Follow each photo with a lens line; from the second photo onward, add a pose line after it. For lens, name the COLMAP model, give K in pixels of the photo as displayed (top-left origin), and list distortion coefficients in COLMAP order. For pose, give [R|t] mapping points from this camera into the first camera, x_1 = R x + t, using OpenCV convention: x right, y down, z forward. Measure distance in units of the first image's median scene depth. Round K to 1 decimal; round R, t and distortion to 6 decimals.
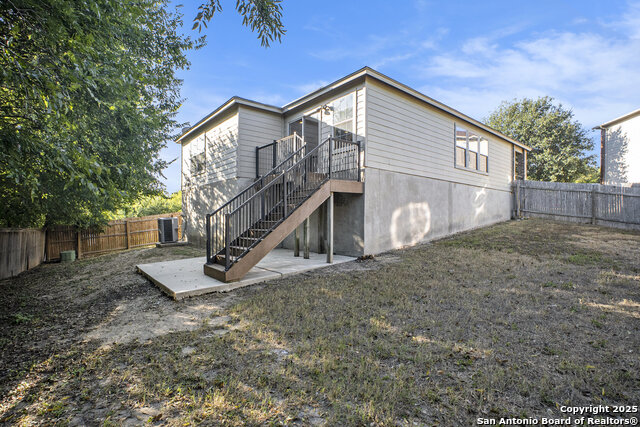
lens RADIAL K [[306.9, 0, 320.7], [0, 306.9, 216.3], [0, 0, 1]] dist [-0.015743, 0.000246]
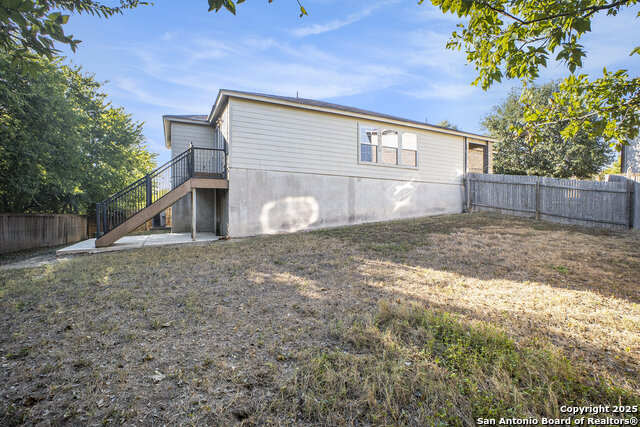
lens RADIAL K [[306.9, 0, 319.5], [0, 306.9, 210.7], [0, 0, 1]] dist [-0.015743, 0.000246]
pose [[0.971726, 0.013415, -0.235731, 0.638009], [-0.011776, 0.999896, 0.008359, 0.000376], [0.235819, -0.005347, 0.971782, -0.112936]]
